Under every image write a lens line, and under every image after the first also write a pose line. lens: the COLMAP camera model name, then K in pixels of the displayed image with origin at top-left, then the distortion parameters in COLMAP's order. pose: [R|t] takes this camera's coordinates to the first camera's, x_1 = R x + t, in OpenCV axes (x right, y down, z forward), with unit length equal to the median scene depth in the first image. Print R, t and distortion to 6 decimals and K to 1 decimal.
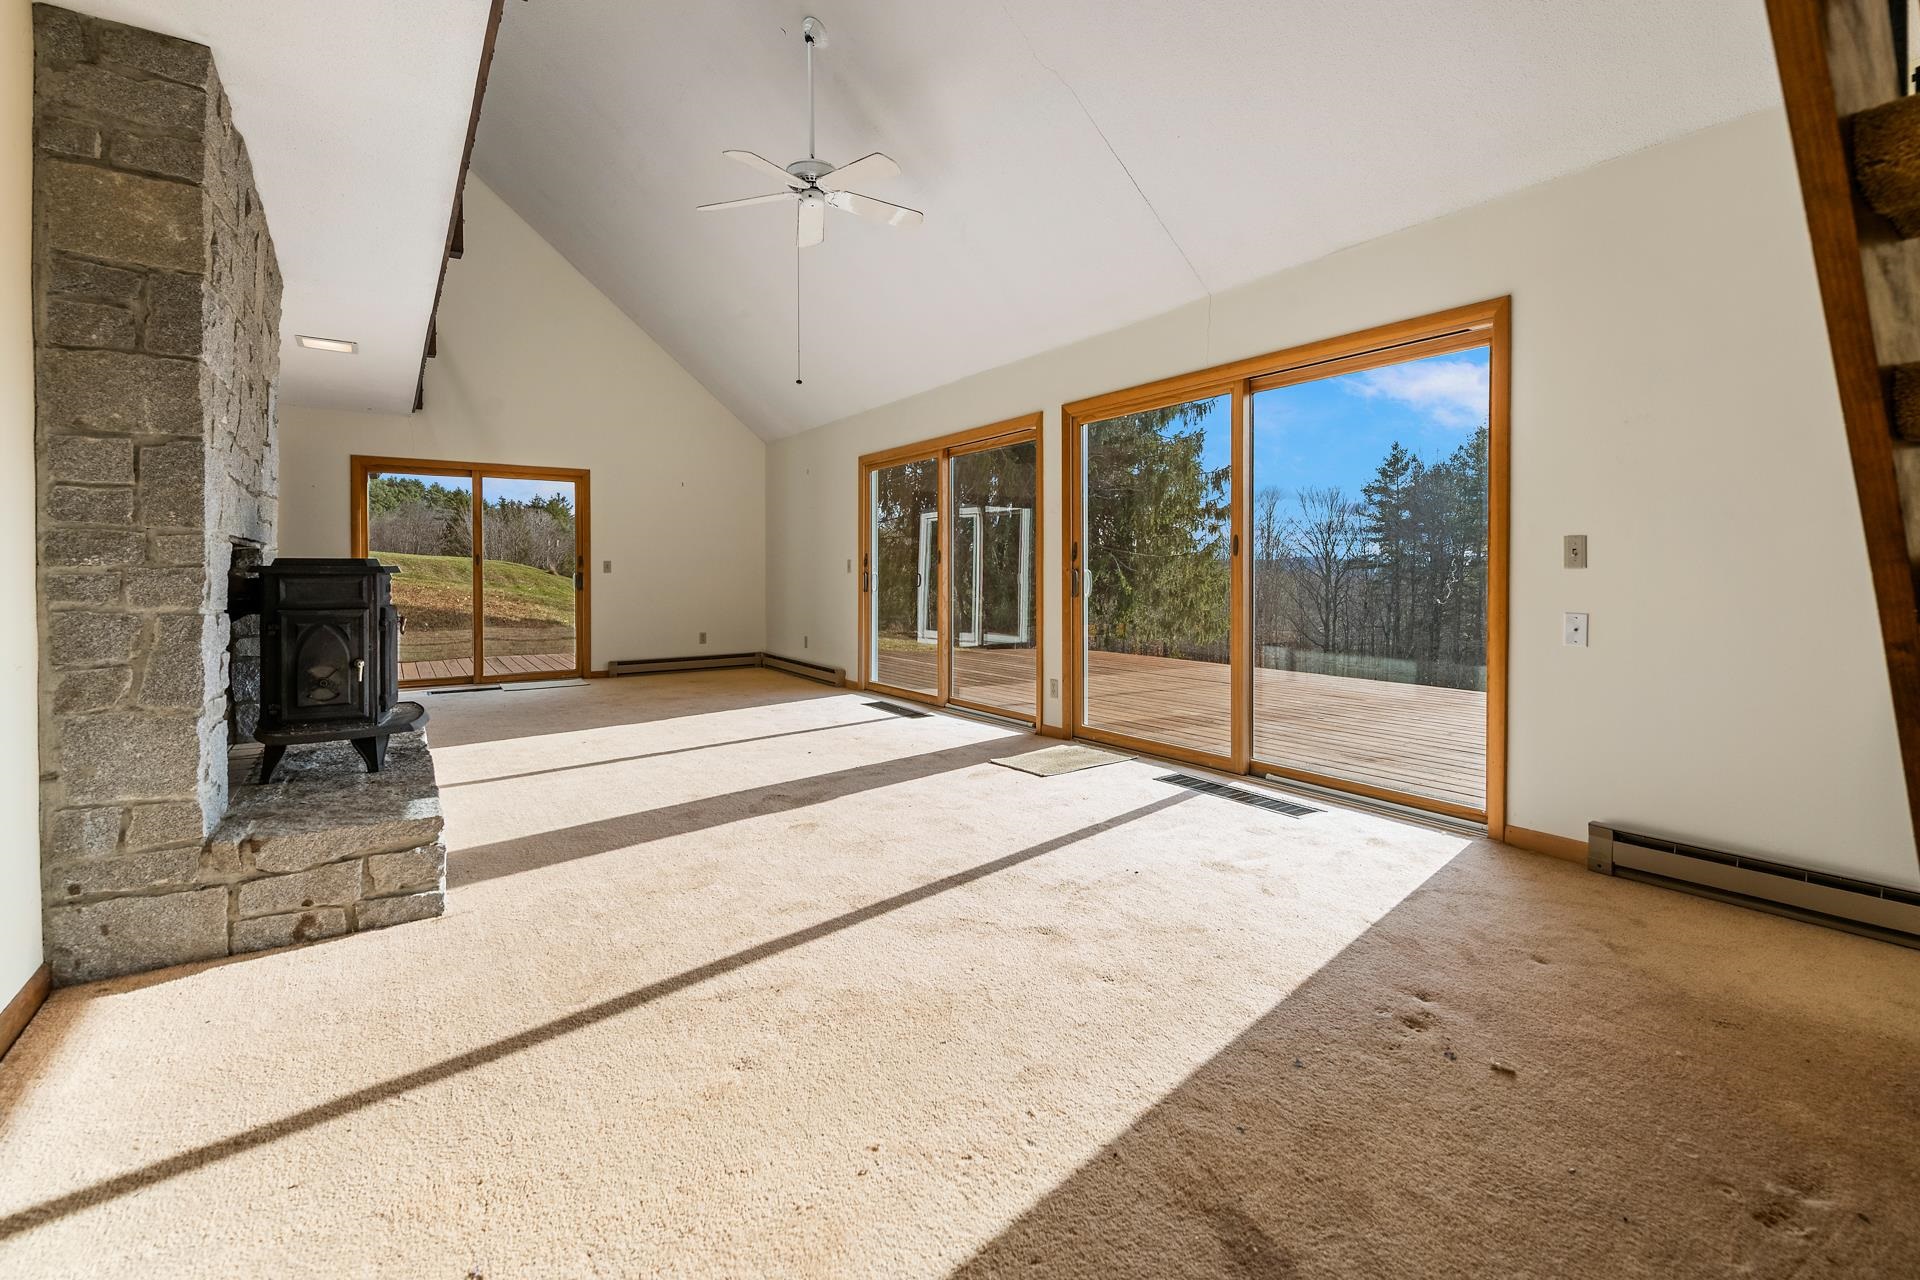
lens RADIAL K [[842.0, 0, 968.0], [0, 842.0, 587.2], [0, 0, 1]] dist [0.000892, -0.000072]
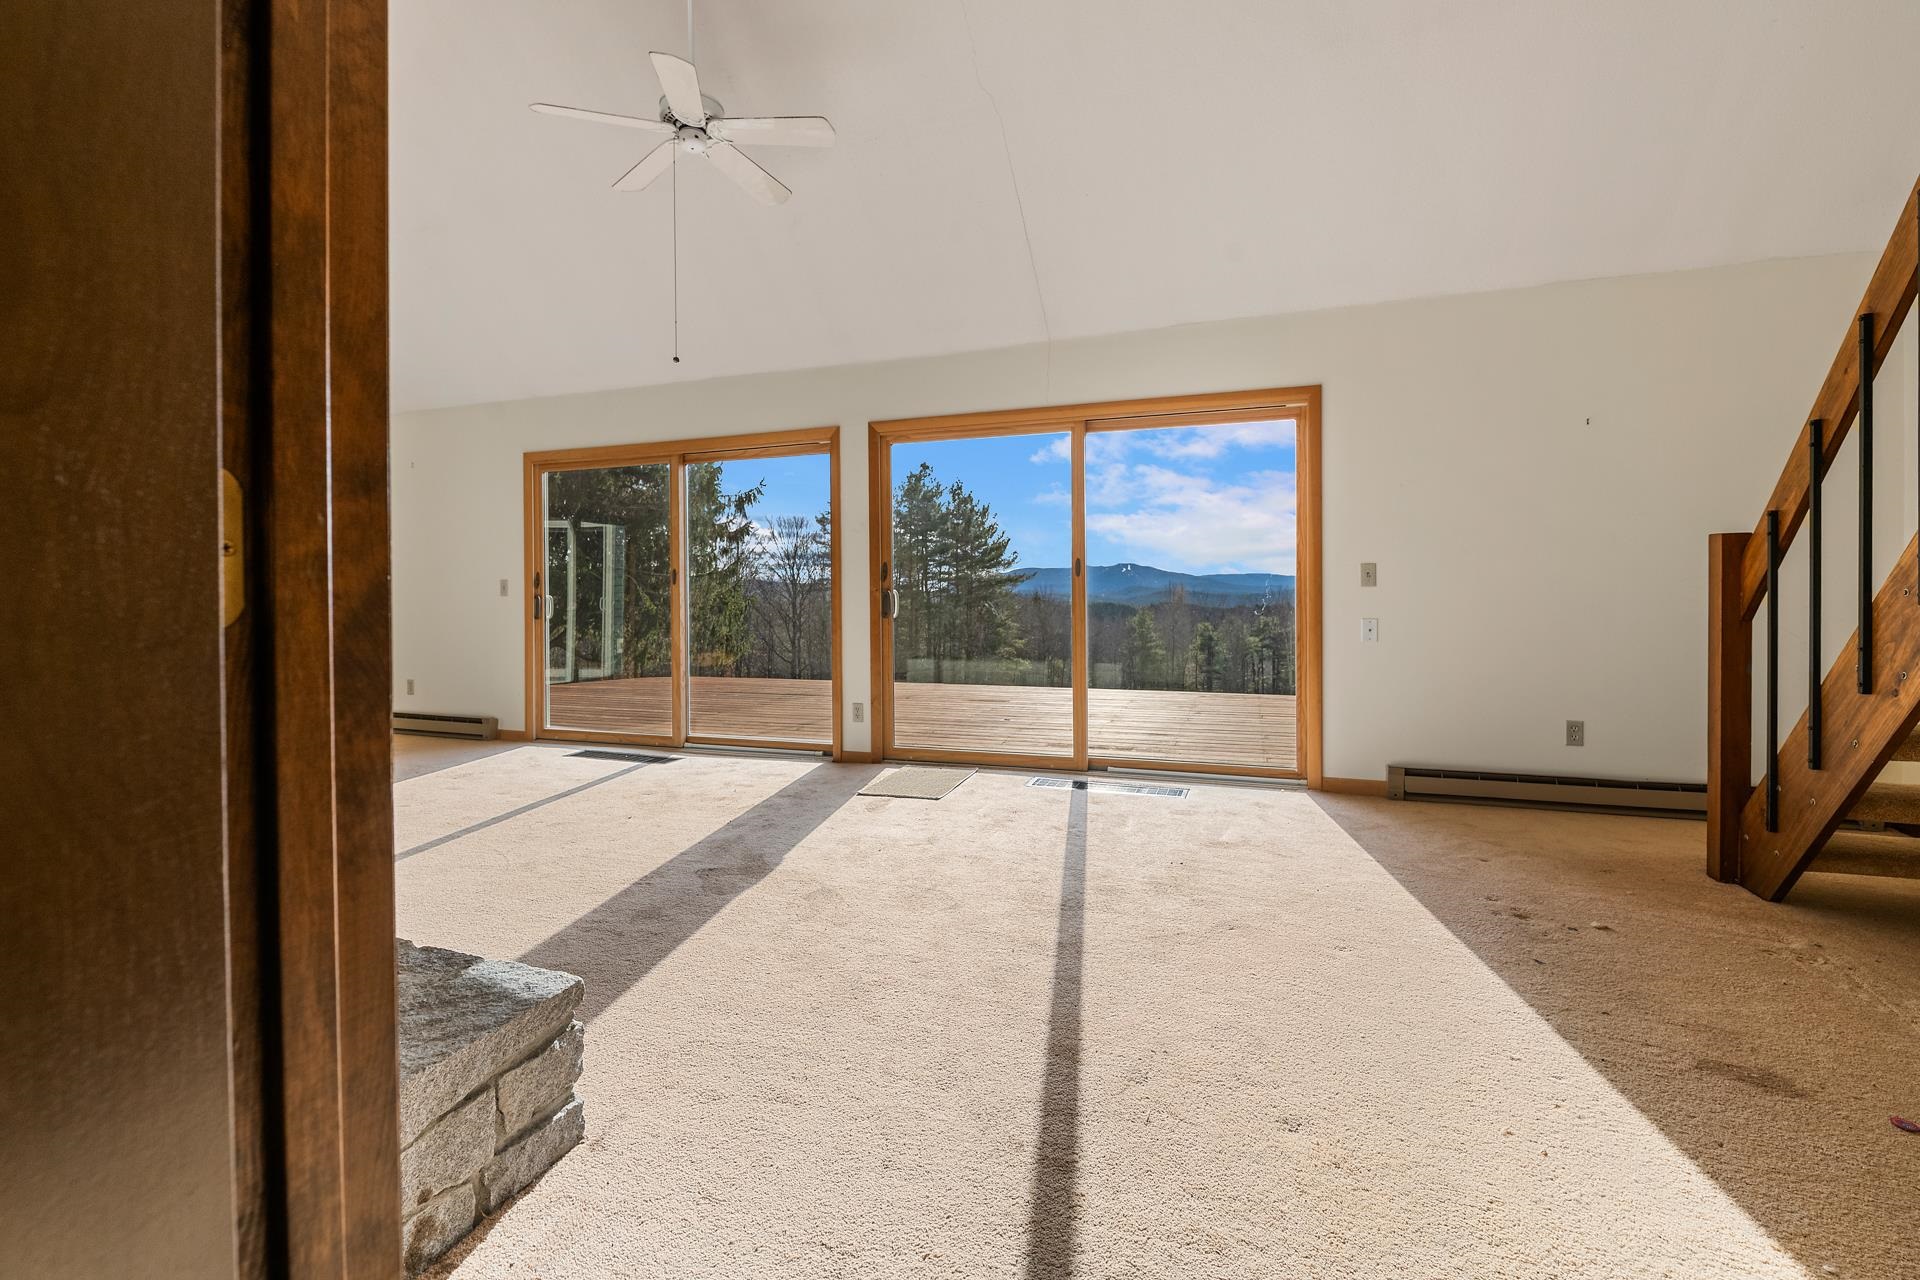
lens RADIAL K [[825.4, 0, 952.0], [0, 825.4, 607.0], [0, 0, 1]] dist [0.003151, 0.000109]
pose [[0.812653, -0.014930, 0.582557, -0.308333], [0.016805, 0.999856, 0.002182, -0.001561], [-0.582506, 0.008017, 0.812787, 0.136068]]
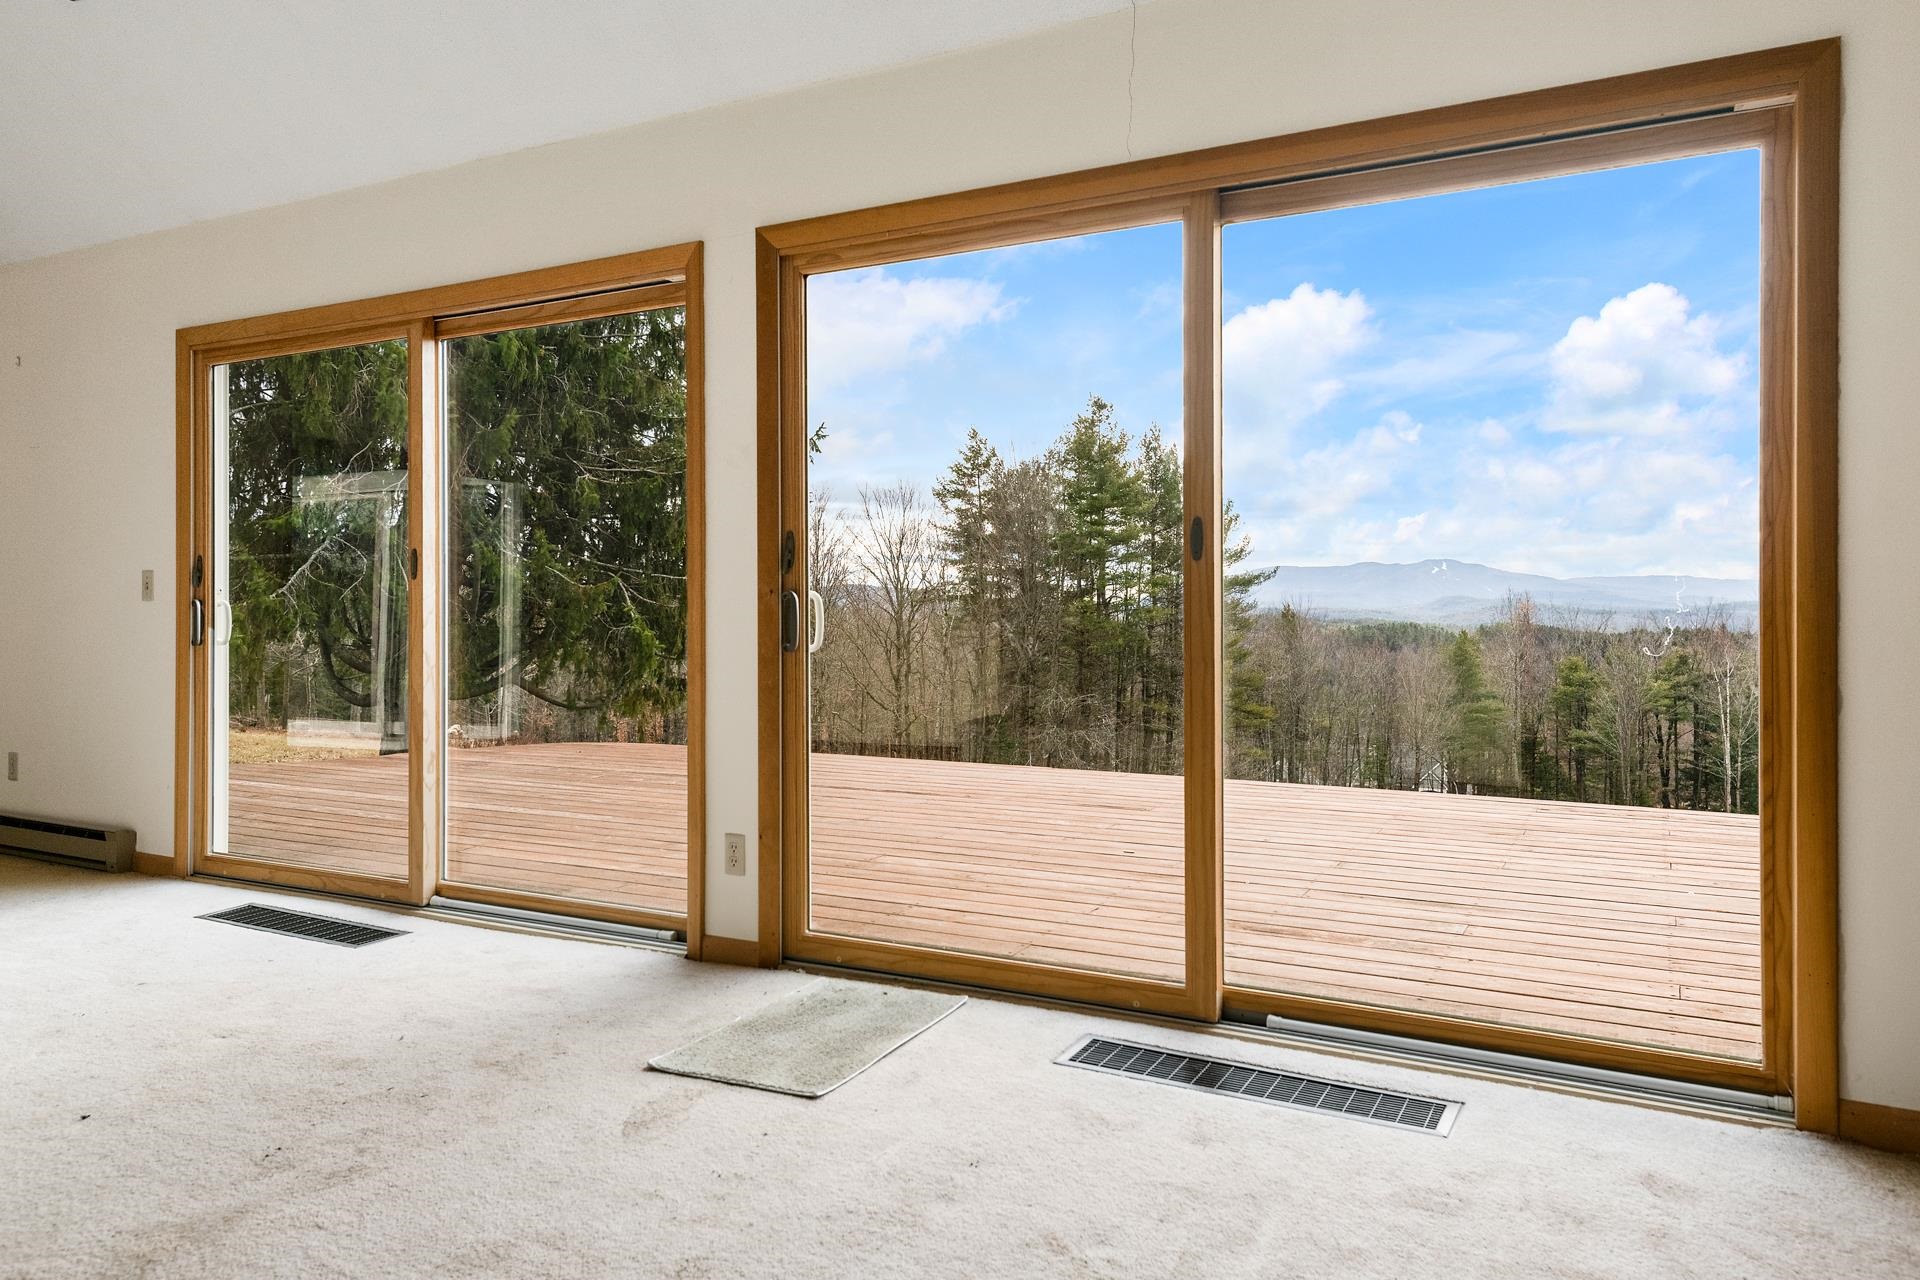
lens RADIAL K [[1269.5, 0, 970.4], [0, 1269.5, 610.9], [0, 0, 1]] dist [0.024904, -0.001619]
pose [[0.888341, -0.002000, 0.459179, -0.084517], [0.008584, 0.999888, -0.012251, -0.000625], [-0.459103, 0.014825, 0.888259, 0.281808]]
